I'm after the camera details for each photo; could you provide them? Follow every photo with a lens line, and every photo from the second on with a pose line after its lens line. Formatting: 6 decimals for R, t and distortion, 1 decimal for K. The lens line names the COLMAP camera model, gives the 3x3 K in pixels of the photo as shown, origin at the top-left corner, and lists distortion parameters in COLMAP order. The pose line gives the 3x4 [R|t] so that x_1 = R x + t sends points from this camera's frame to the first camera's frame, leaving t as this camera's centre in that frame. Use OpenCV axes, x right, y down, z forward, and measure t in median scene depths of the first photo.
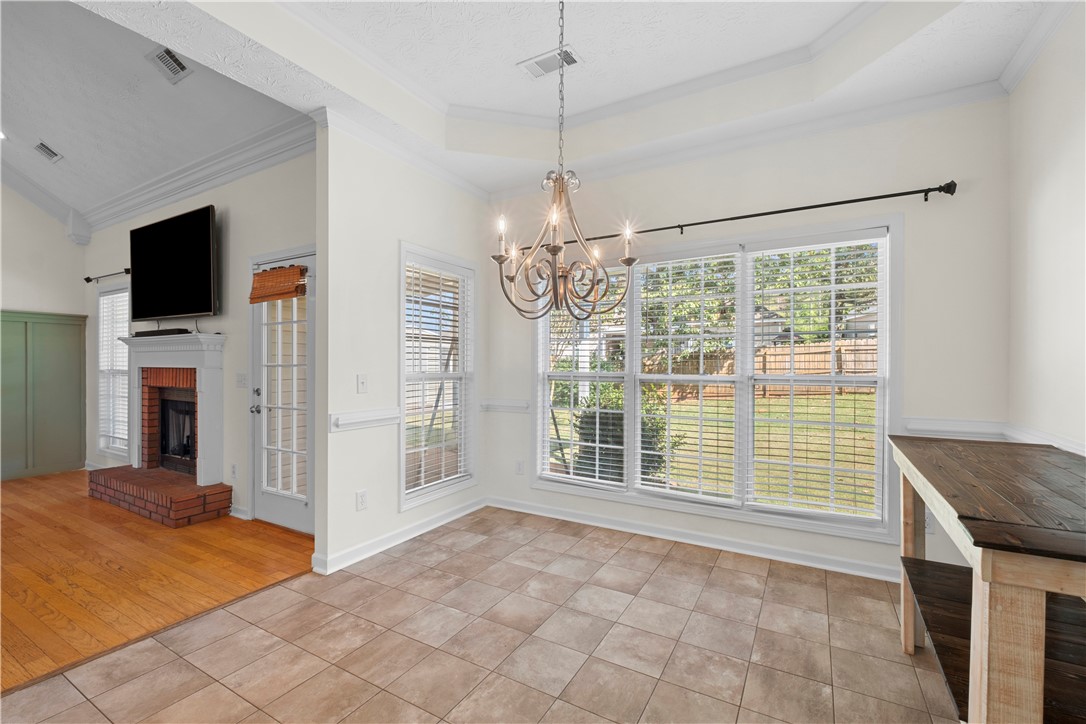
lens RADIAL K [[467.9, 0, 540.5], [0, 467.9, 366.3], [0, 0, 1]] dist [-0.000399, -0.004968]
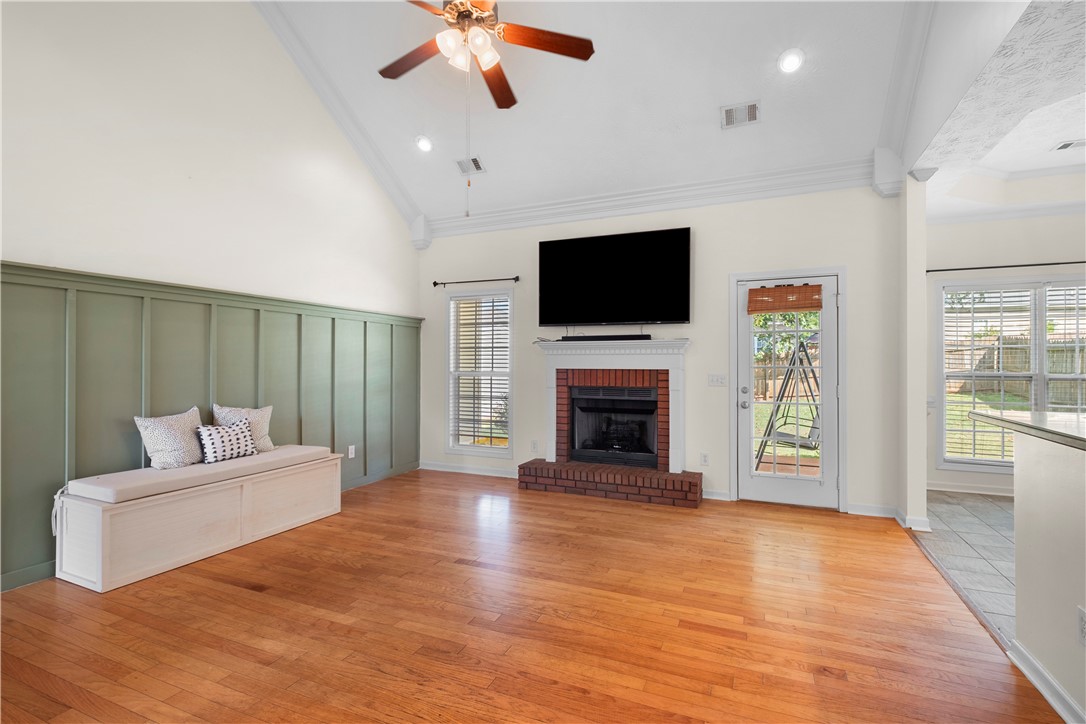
lens RADIAL K [[502.9, 0, 543.0], [0, 502.9, 362.0], [0, 0, 1]] dist [0.000412, -0.000851]
pose [[0.994149, 0.001460, 0.108006, -1.180797], [-0.000286, 0.999941, -0.010882, -0.001100], [-0.108016, 0.010788, 0.994091, -0.181955]]
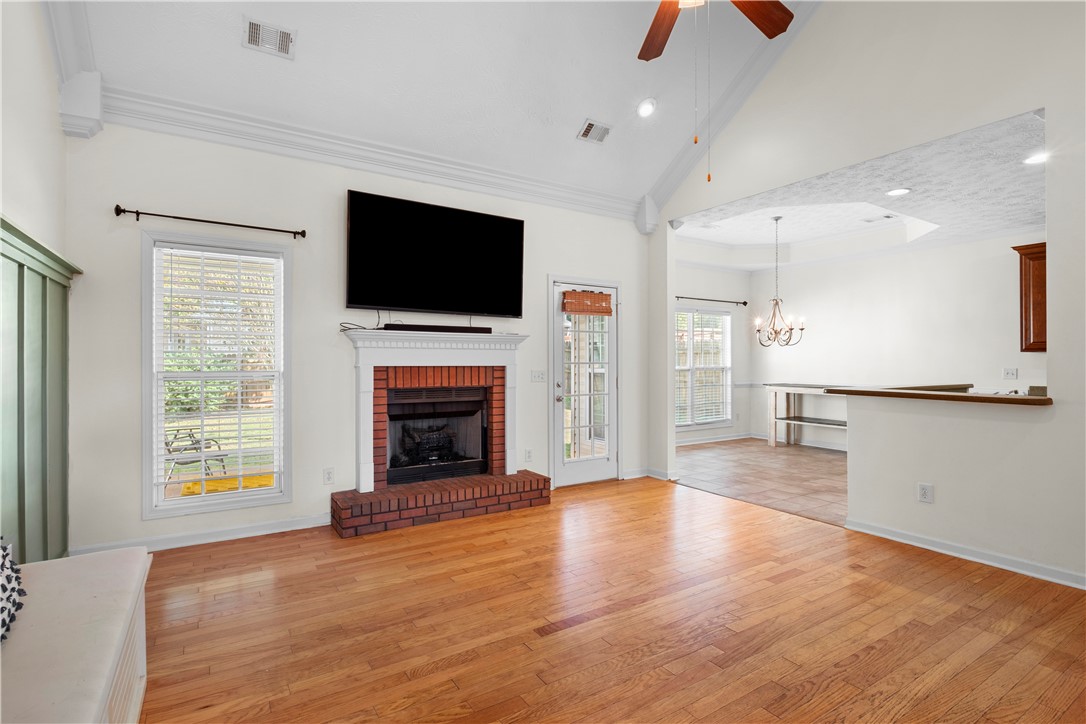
lens RADIAL K [[530.6, 0, 543.0], [0, 530.6, 362.0], [0, 0, 1]] dist [-0.010152, -0.000515]
pose [[0.465663, -0.000504, 0.884962, -1.784795], [0.004040, 0.999991, -0.001556, -0.003190], [-0.884953, 0.004300, 0.465661, 0.362538]]
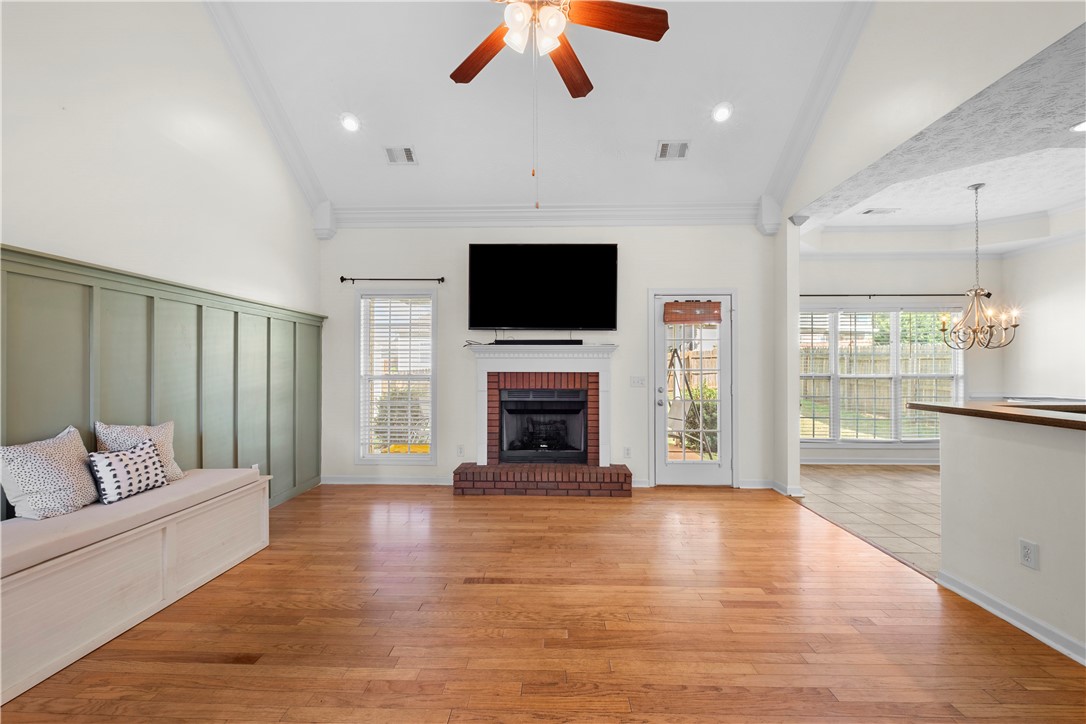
lens RADIAL K [[467.9, 0, 540.5], [0, 467.9, 366.3], [0, 0, 1]] dist [-0.000399, -0.004968]
pose [[0.884309, 0.001914, 0.466898, -1.463282], [0.002391, 0.999960, -0.008626, -0.002013], [-0.466896, 0.008745, 0.884269, -0.024285]]
